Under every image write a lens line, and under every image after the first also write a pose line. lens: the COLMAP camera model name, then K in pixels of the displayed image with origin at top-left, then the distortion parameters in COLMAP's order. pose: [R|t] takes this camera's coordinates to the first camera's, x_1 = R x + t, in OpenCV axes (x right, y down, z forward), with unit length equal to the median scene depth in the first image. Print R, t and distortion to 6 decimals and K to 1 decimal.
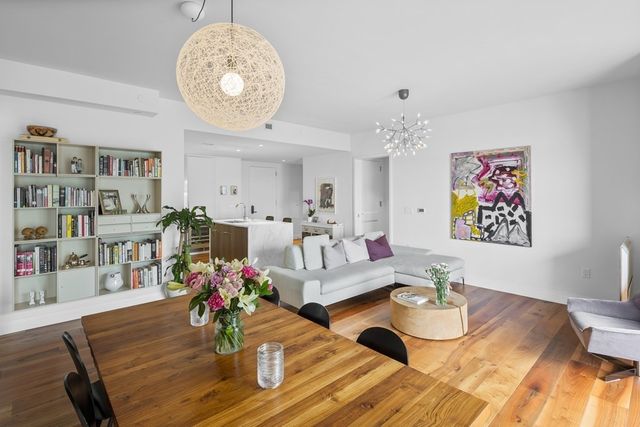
lens RADIAL K [[306.9, 0, 318.9], [0, 306.9, 205.4], [0, 0, 1]] dist [-0.001136, -0.000179]
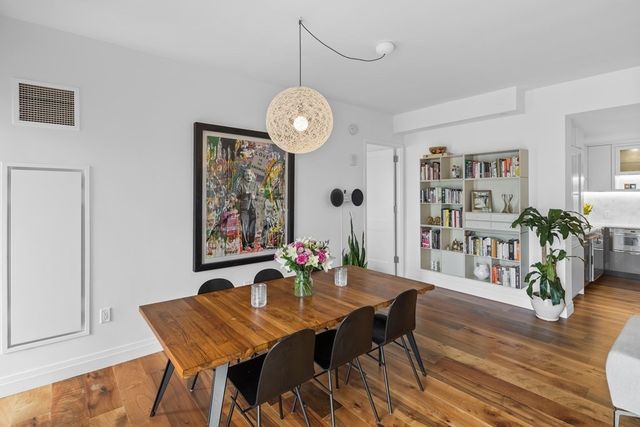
lens RADIAL K [[306.9, 0, 318.9], [0, 306.9, 205.4], [0, 0, 1]] dist [-0.001136, -0.000179]
pose [[-0.031818, 0.038558, -0.998750, 0.502555], [-0.035165, 0.998594, 0.039672, -0.019347], [0.998875, 0.036383, -0.030418, 0.452849]]
